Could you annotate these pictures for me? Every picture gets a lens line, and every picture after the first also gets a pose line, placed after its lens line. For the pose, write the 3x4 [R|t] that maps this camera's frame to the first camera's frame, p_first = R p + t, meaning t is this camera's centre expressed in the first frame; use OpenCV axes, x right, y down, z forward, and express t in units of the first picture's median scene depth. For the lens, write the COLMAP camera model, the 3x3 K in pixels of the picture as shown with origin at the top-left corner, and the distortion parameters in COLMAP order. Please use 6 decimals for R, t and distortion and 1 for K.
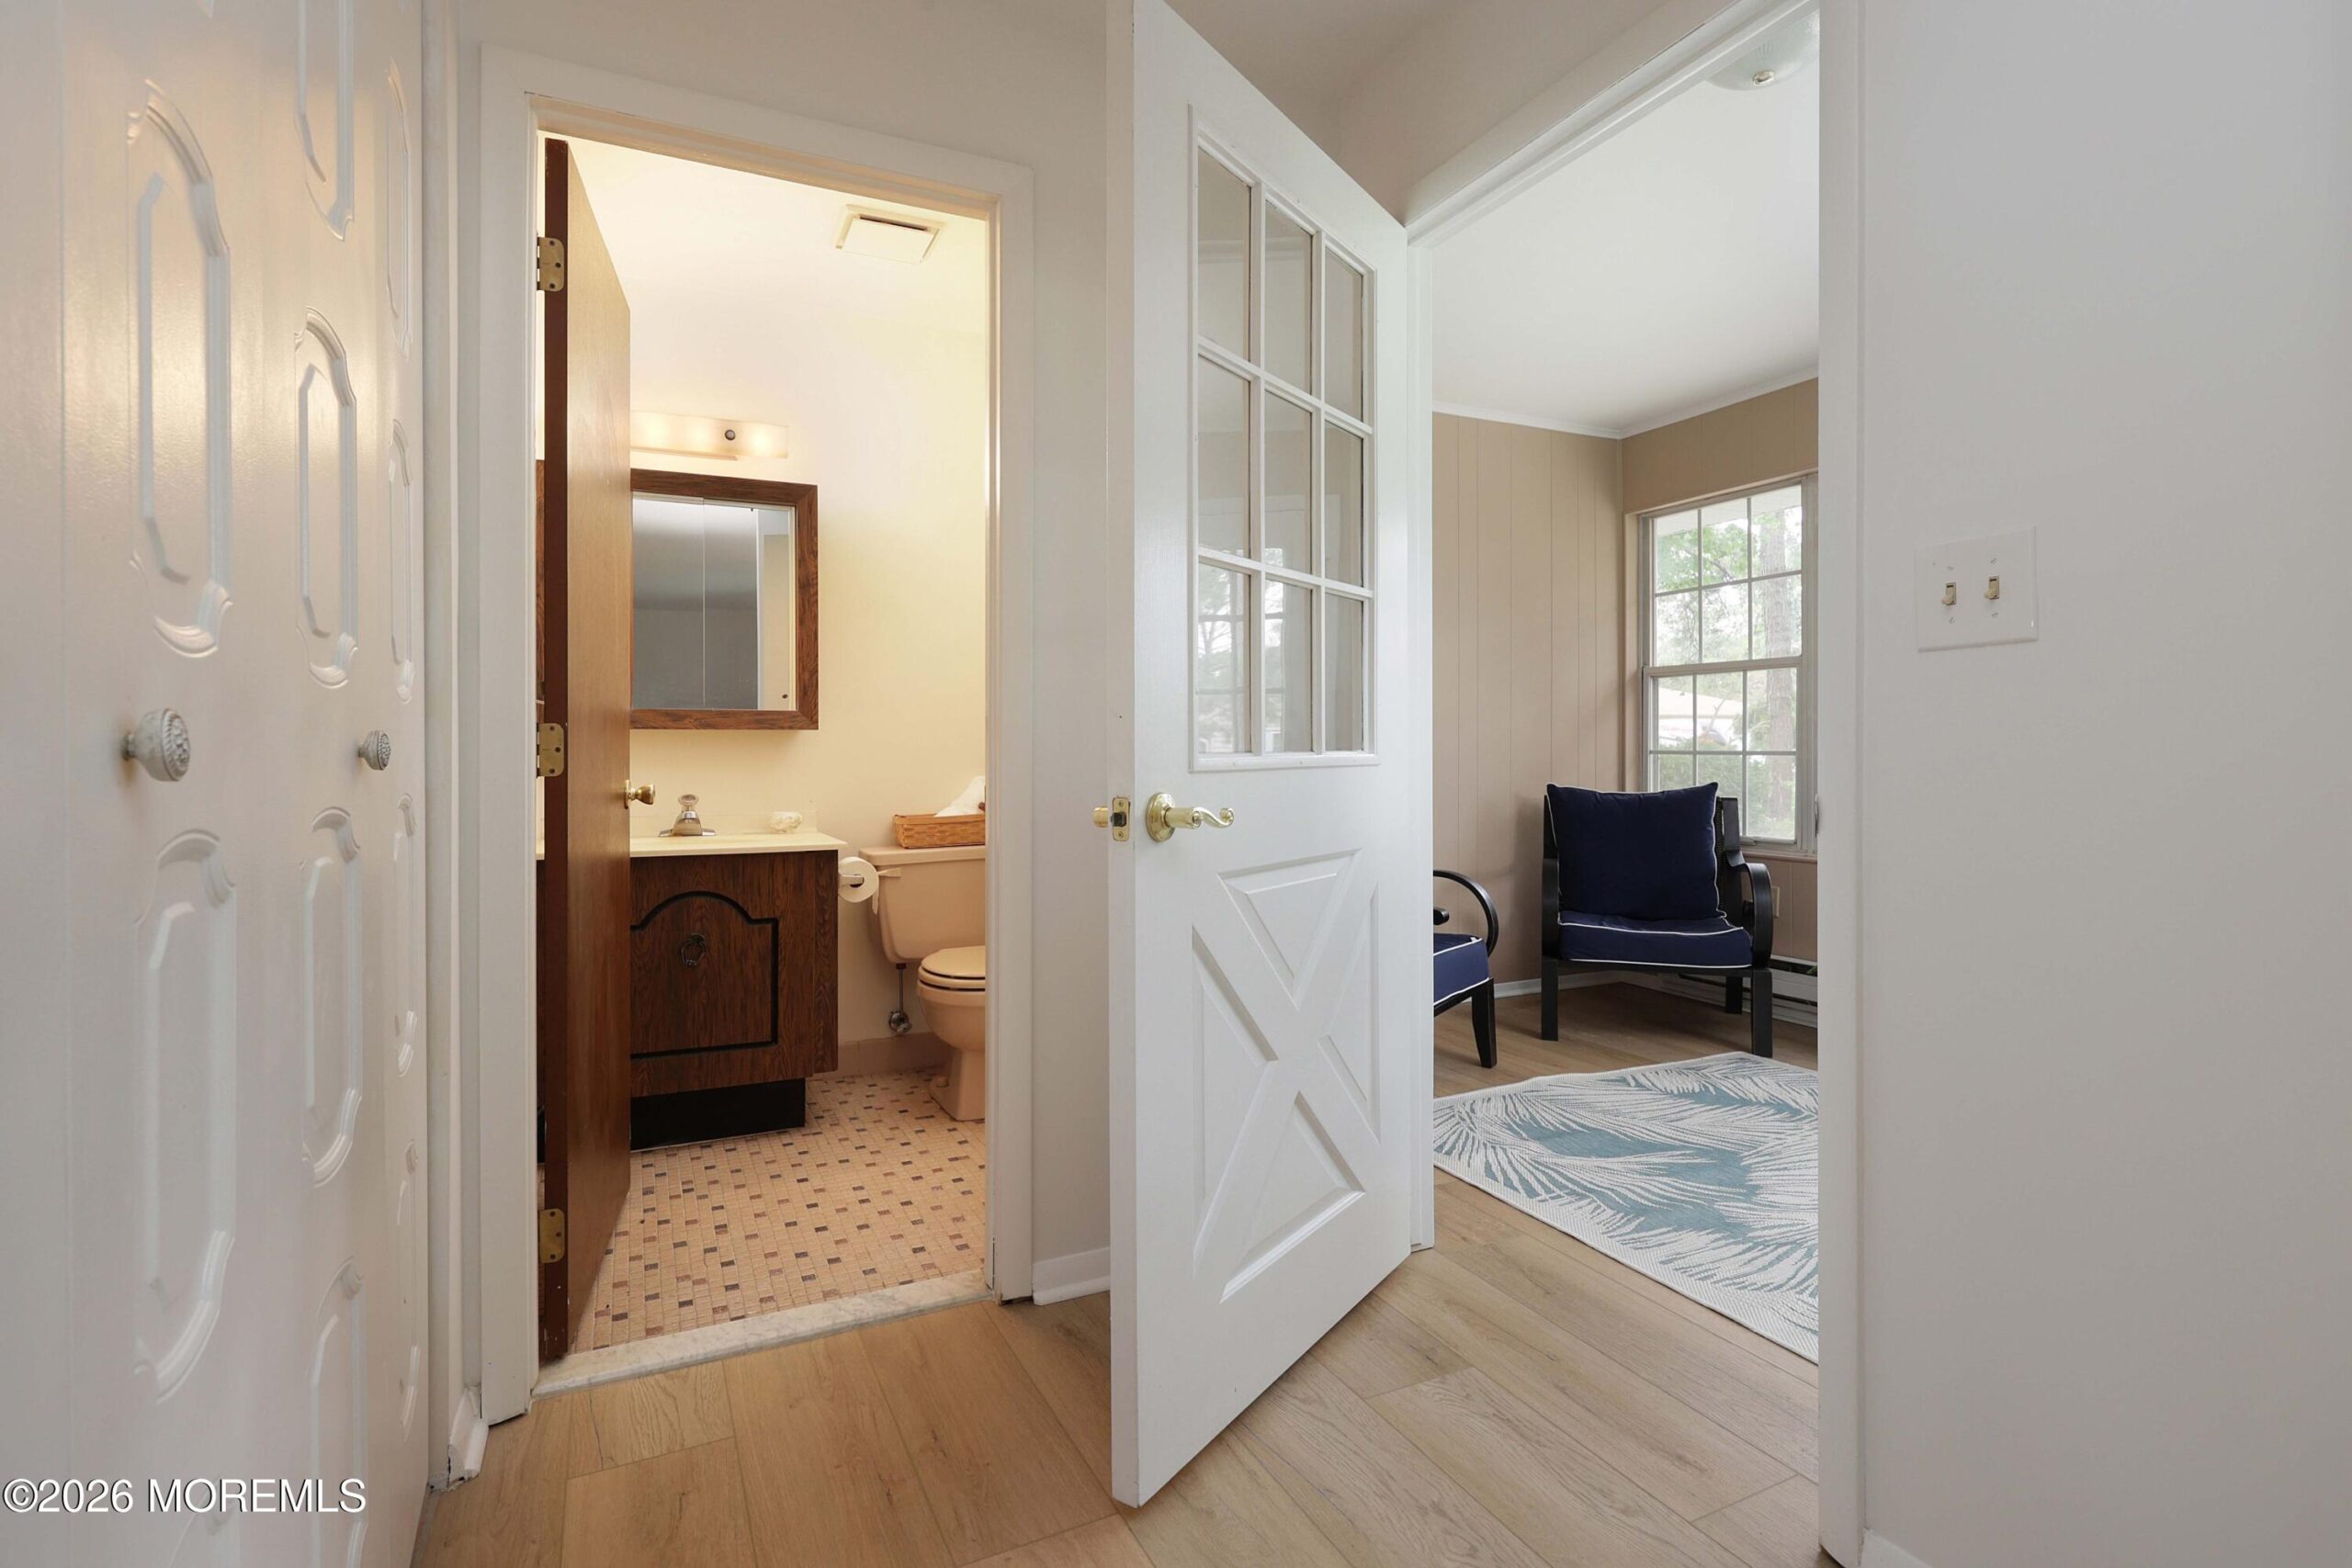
lens RADIAL K [[1143.0, 0, 1171.6], [0, 1143.0, 766.6], [0, 0, 1]] dist [0.001690, -0.000196]
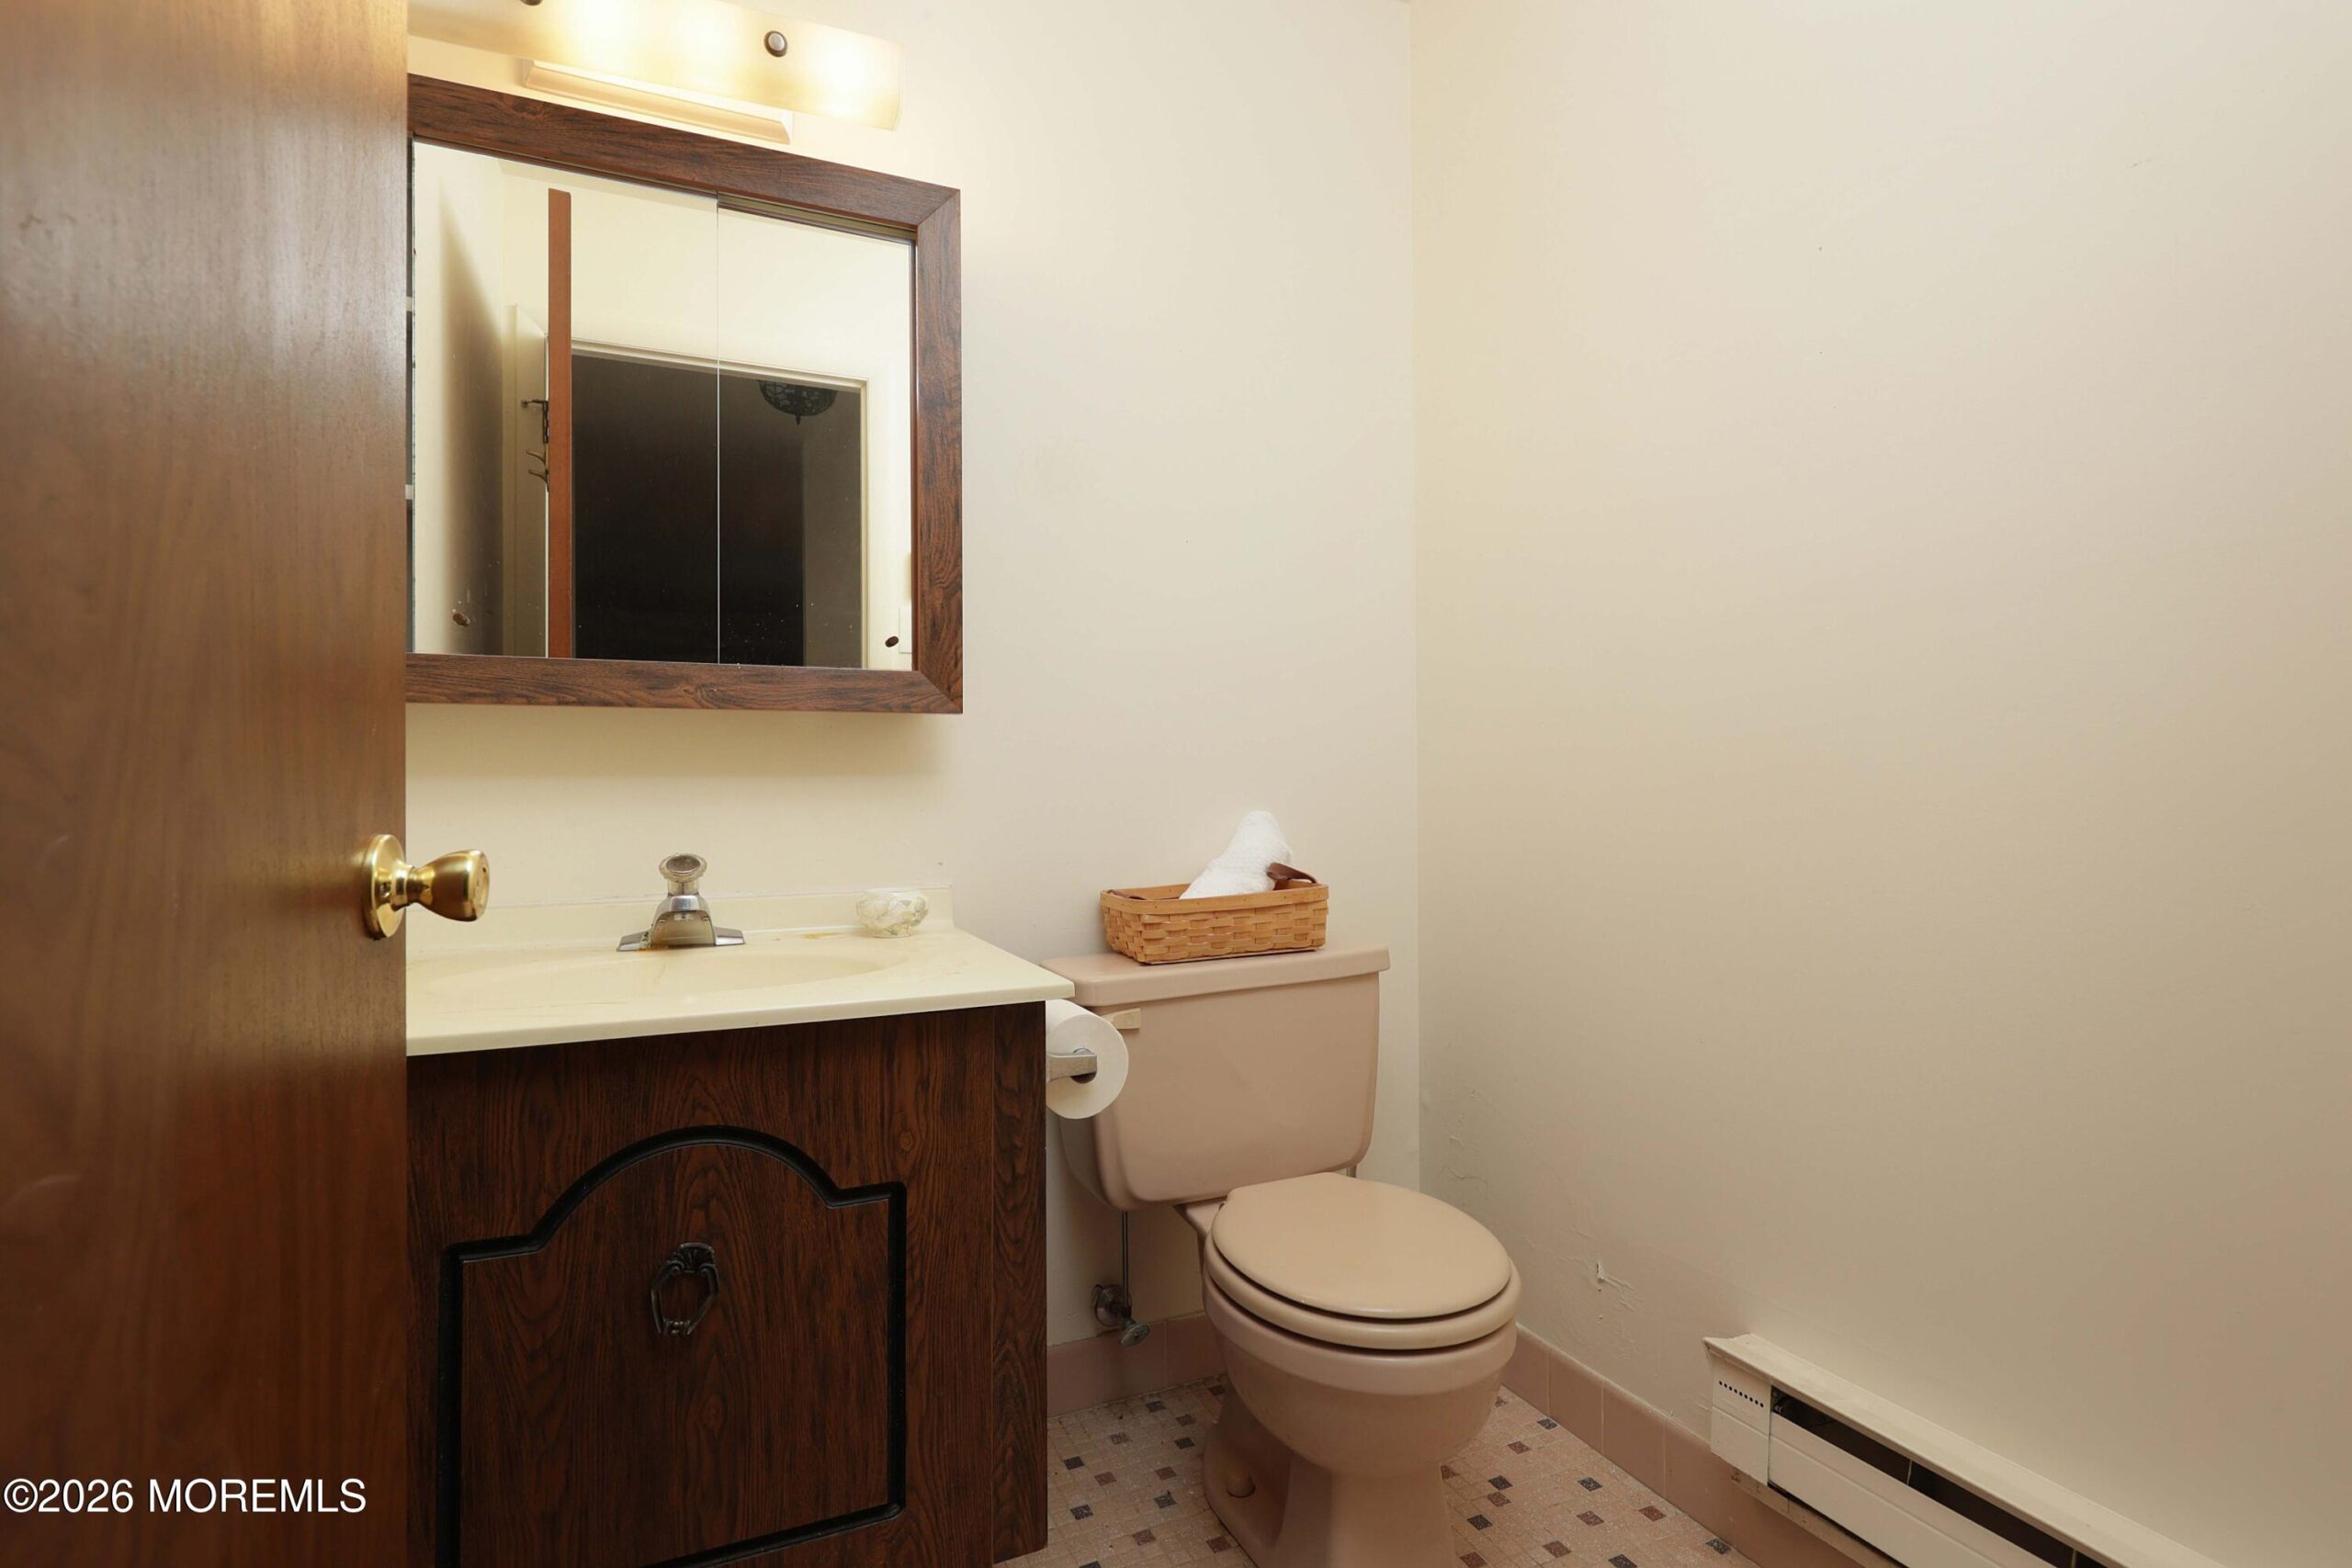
lens RADIAL K [[1164.2, 0, 1168.8], [0, 1164.2, 794.7], [0, 0, 1]] dist [-0.001240, 0.000084]
pose [[0.999326, -0.006618, -0.036095, -0.237631], [0.006267, 0.999932, -0.009806, 0.006960], [0.036158, 0.009574, 0.999300, 0.603569]]
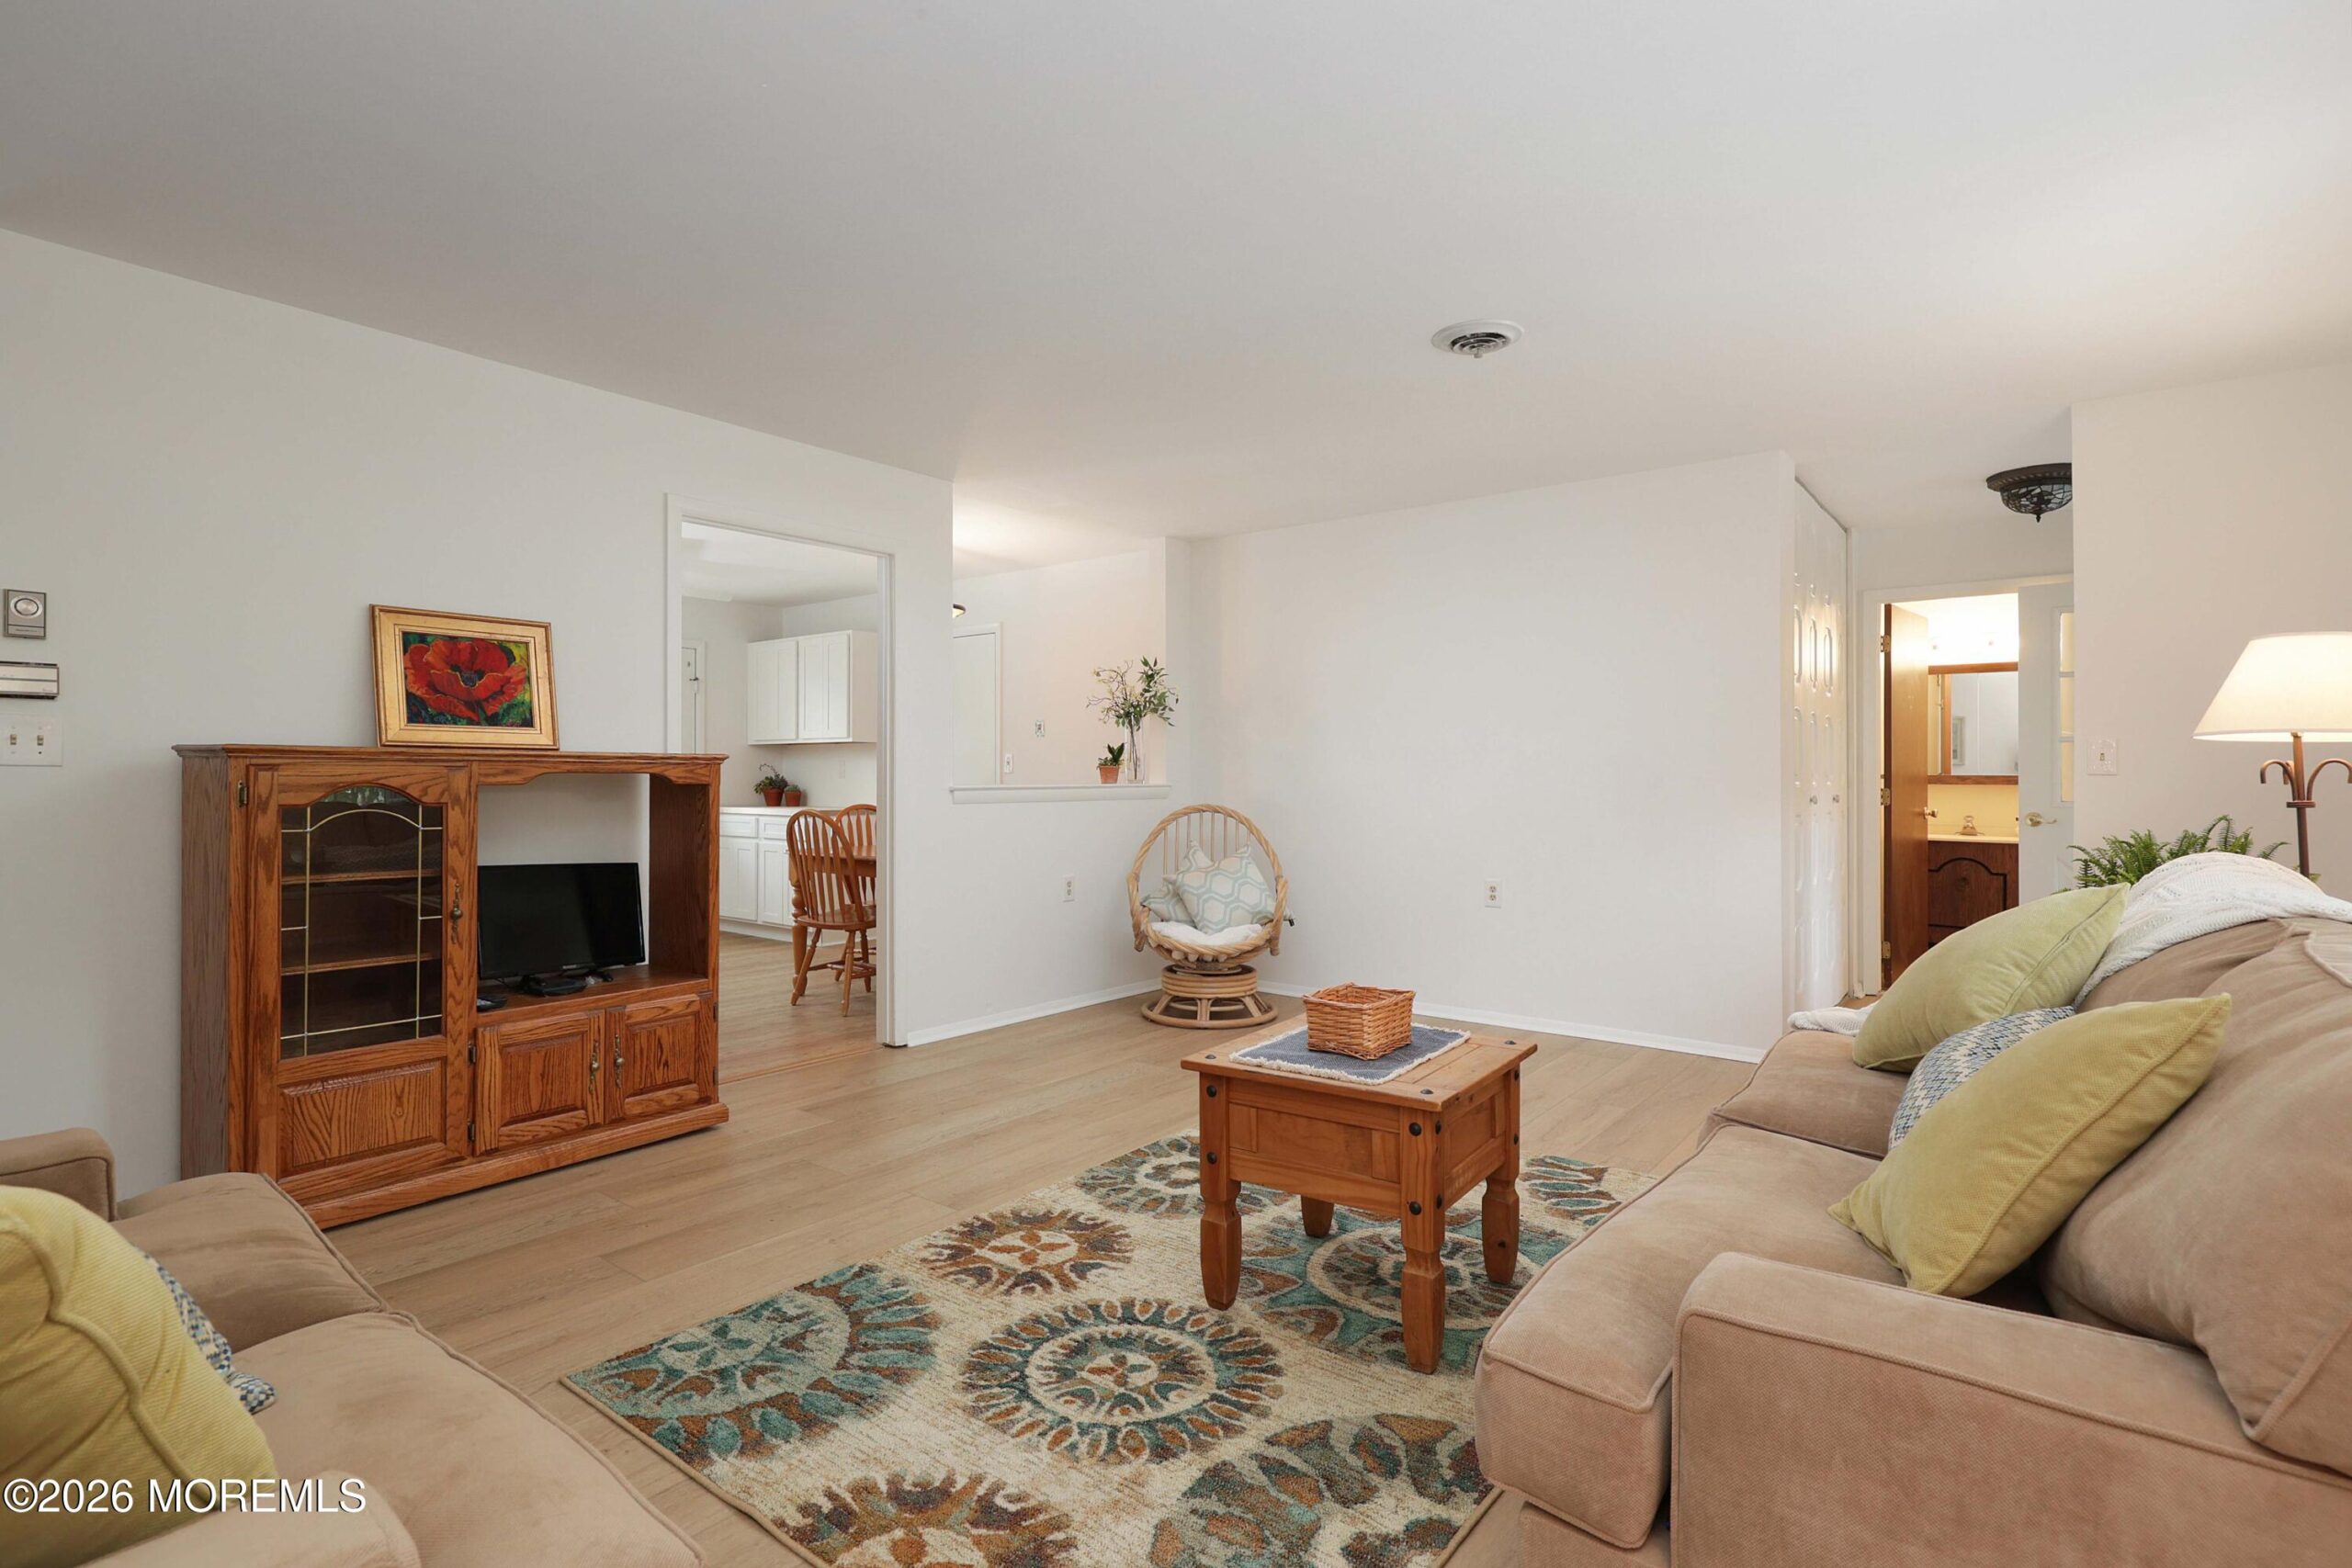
lens RADIAL K [[1110.4, 0, 1159.6], [0, 1110.4, 767.8], [0, 0, 1]] dist [-0.031570, -0.000249]
pose [[0.438775, -0.008205, -0.898559, 0.700074], [-0.008568, 0.999875, -0.013314, -0.021403], [0.898556, 0.013541, 0.438650, -1.153288]]
